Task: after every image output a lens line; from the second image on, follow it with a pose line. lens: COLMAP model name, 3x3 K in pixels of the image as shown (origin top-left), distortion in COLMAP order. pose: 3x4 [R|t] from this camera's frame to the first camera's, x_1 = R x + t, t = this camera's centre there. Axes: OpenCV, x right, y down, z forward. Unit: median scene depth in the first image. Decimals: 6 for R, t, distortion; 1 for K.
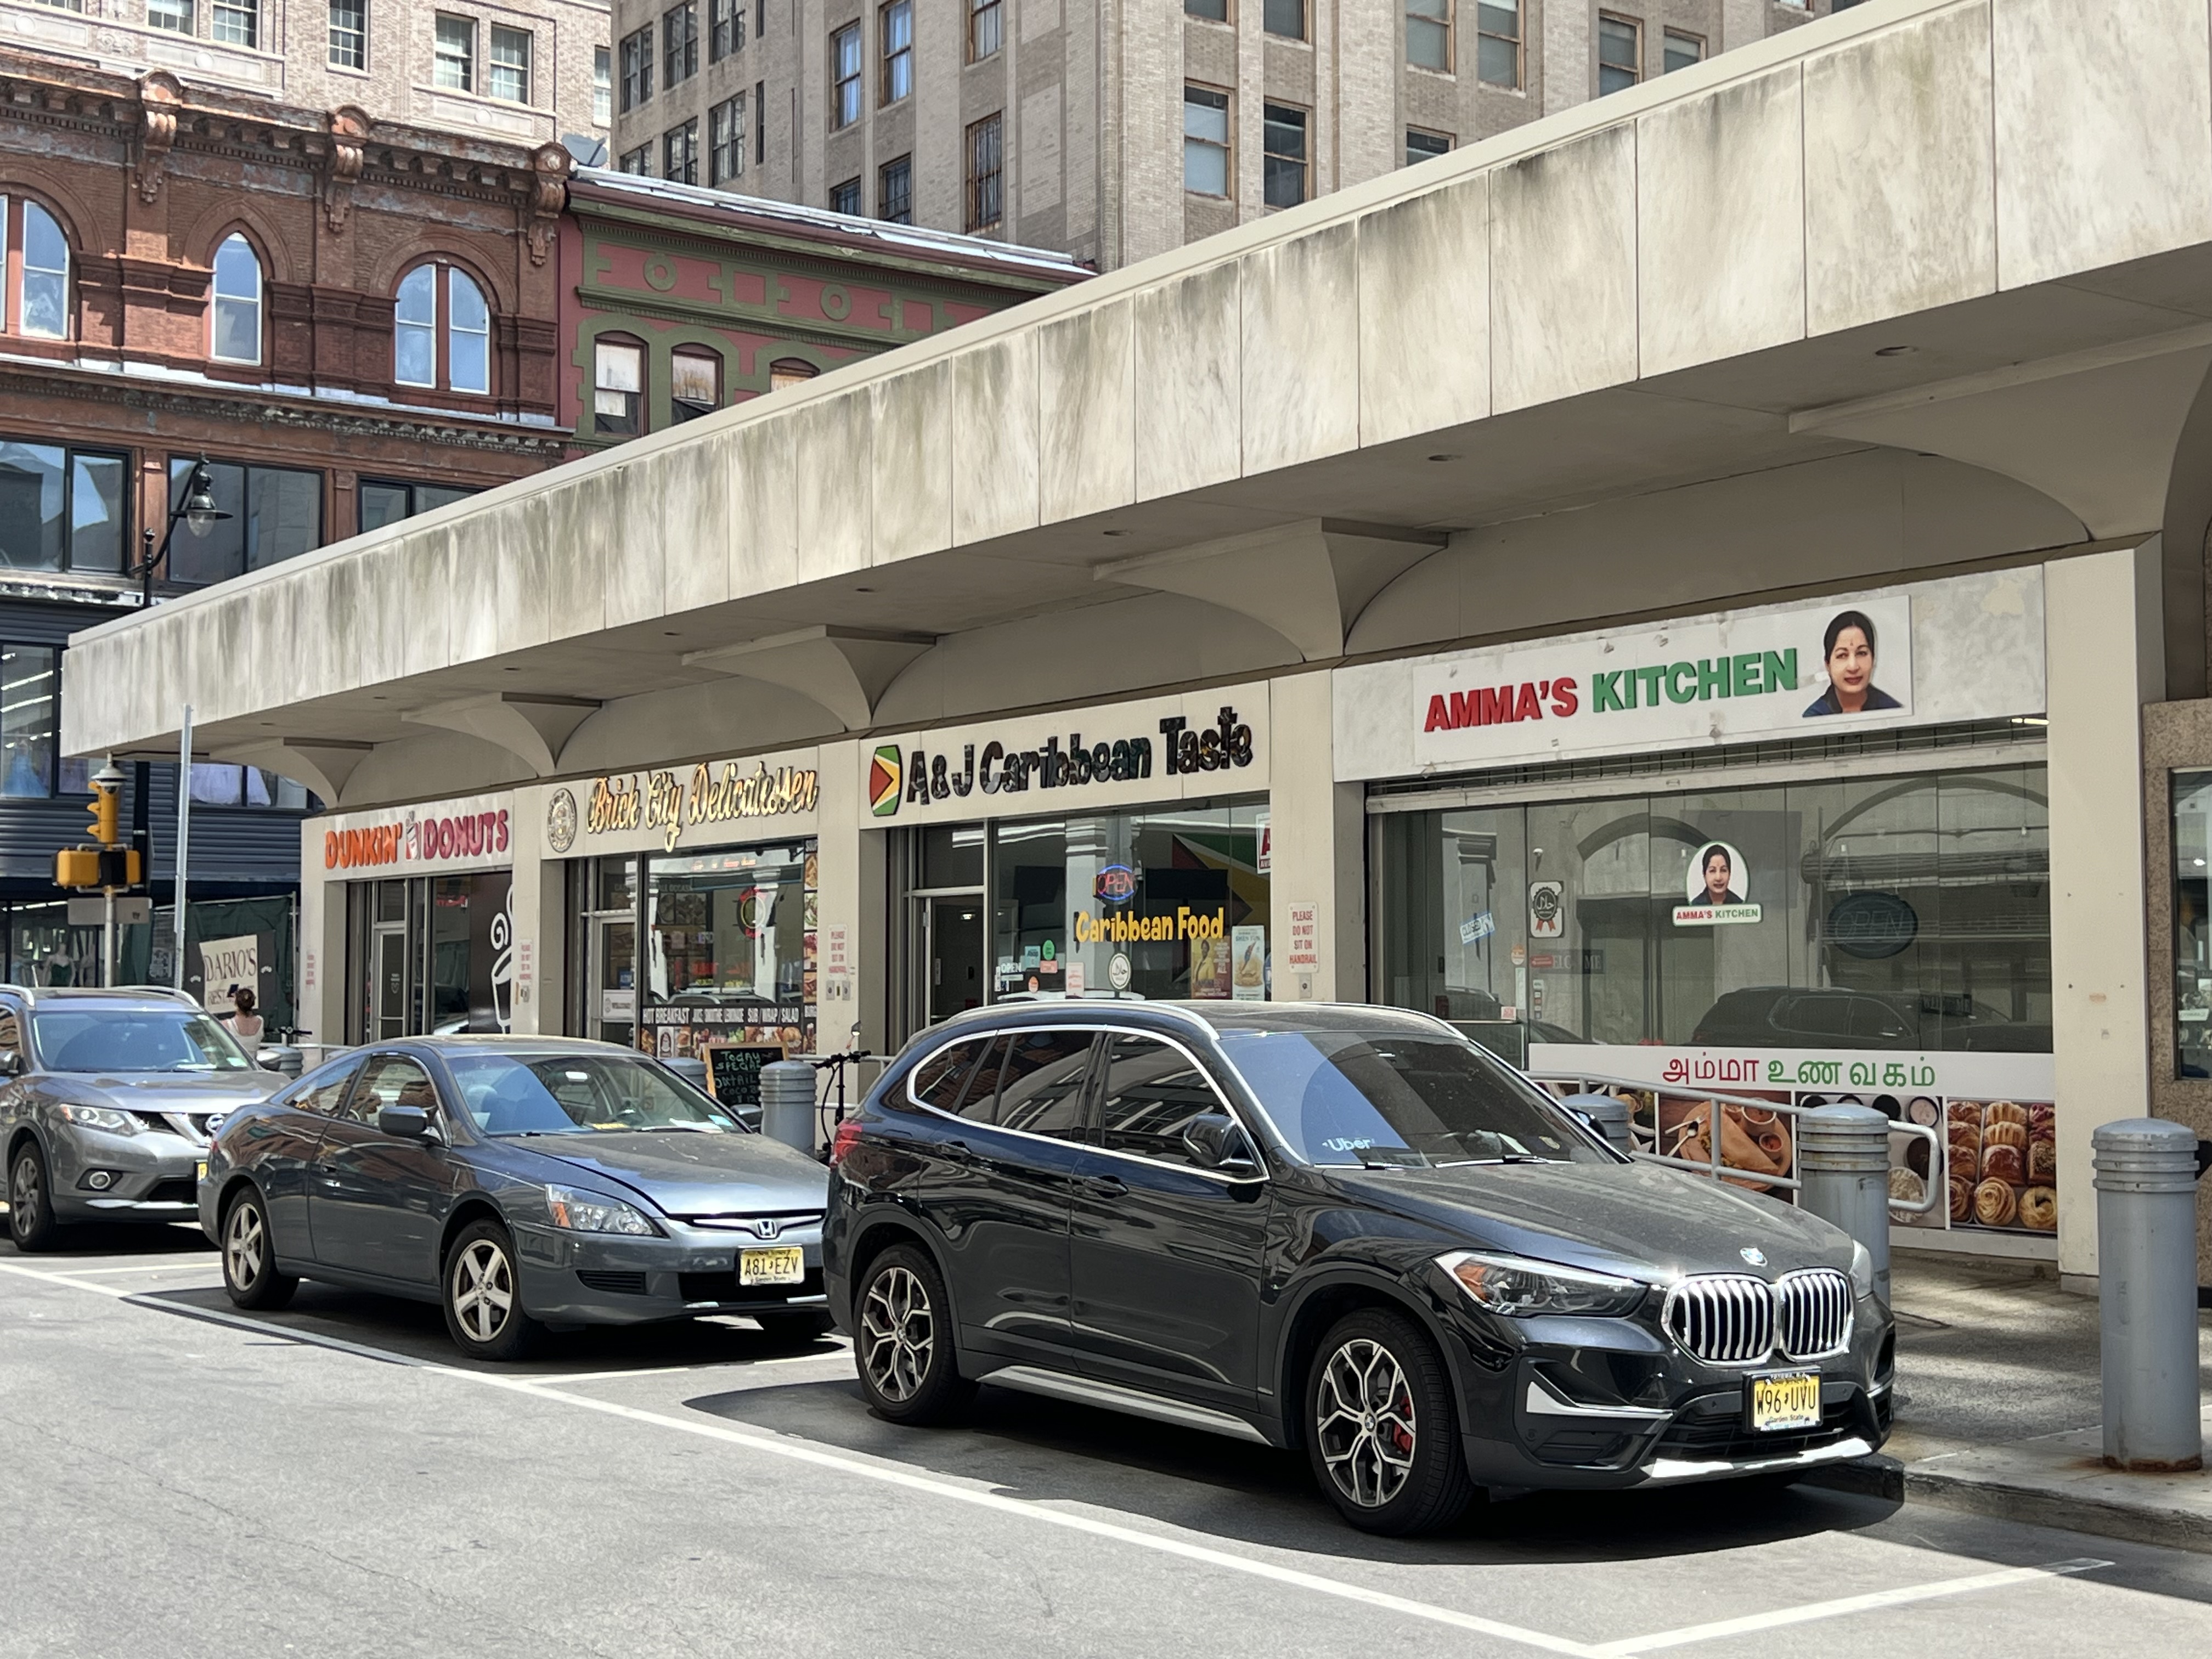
lens RADIAL K [[2905.7, 0, 1106.1], [0, 2905.7, 830.3], [0, 0, 1]] dist [0.098867, 0.000000]
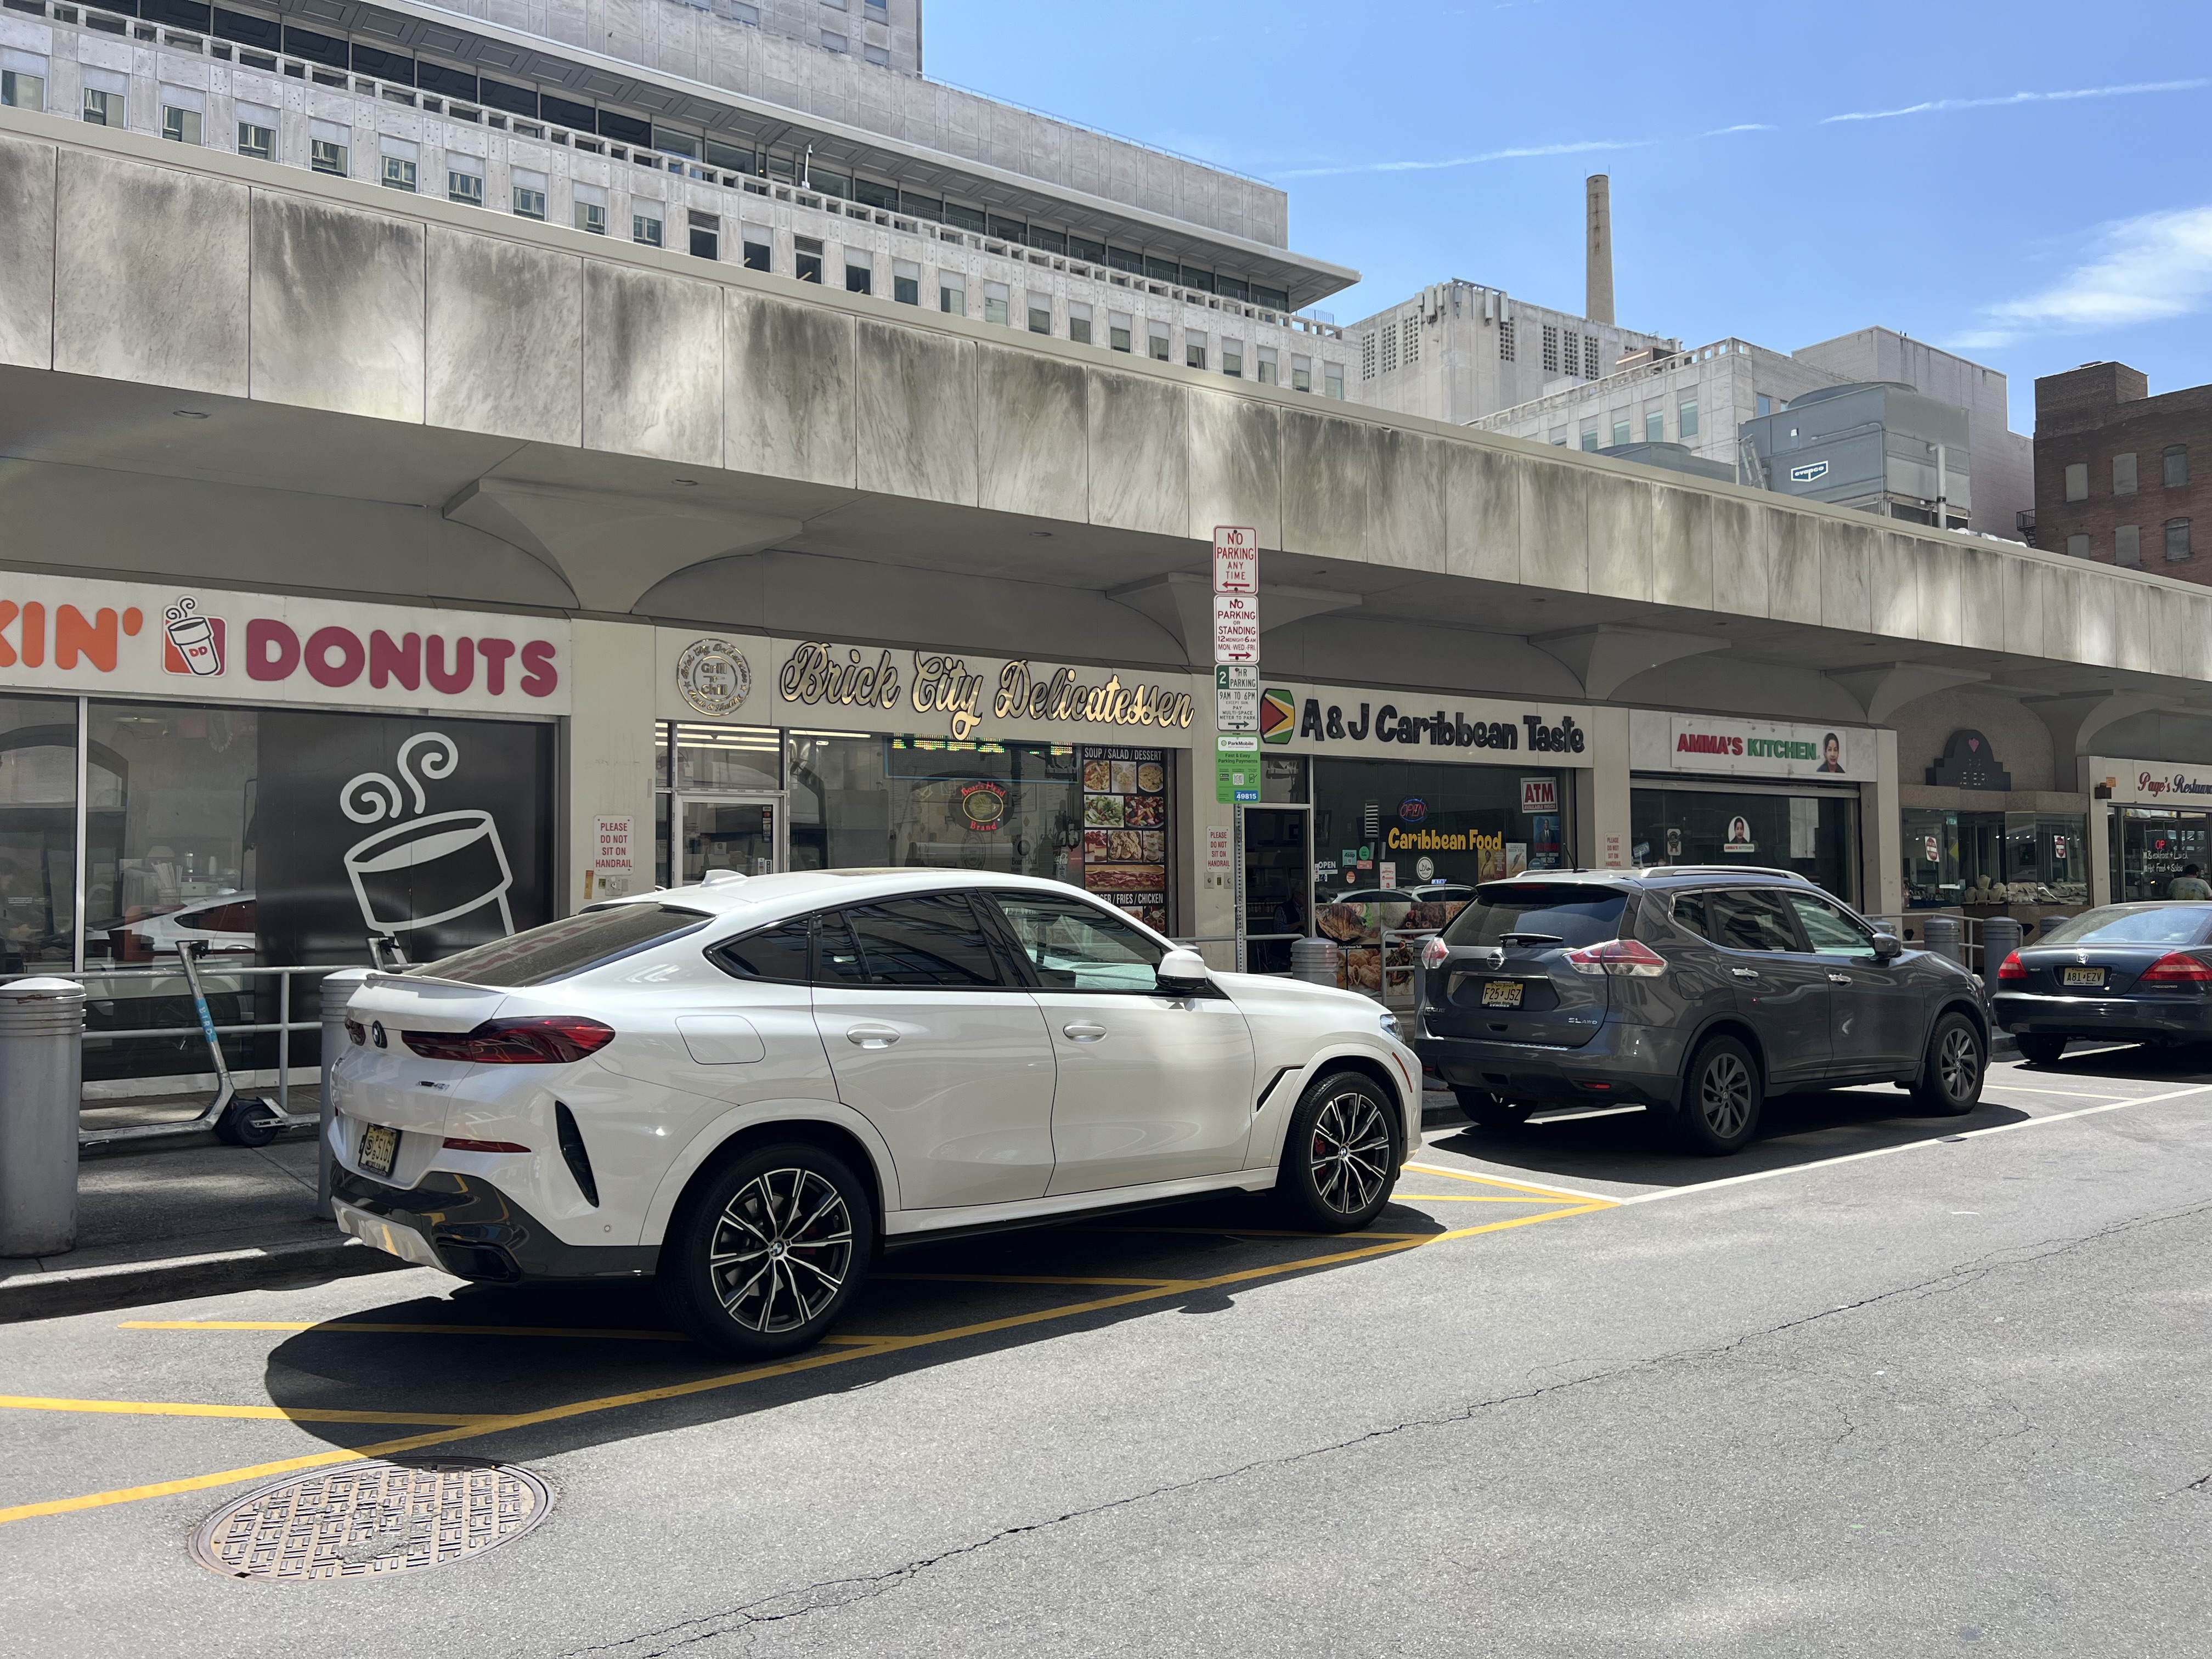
lens RADIAL K [[1659.6, 0, 1115.8], [0, 1659.6, 818.8], [0, 0, 1]] dist [0.064400, -0.074755]
pose [[0.001119, 0.042555, 0.999093, -0.822072], [-0.050296, 0.997832, -0.042445, 0.063988], [-0.998734, -0.050202, 0.003257, 1.096168]]
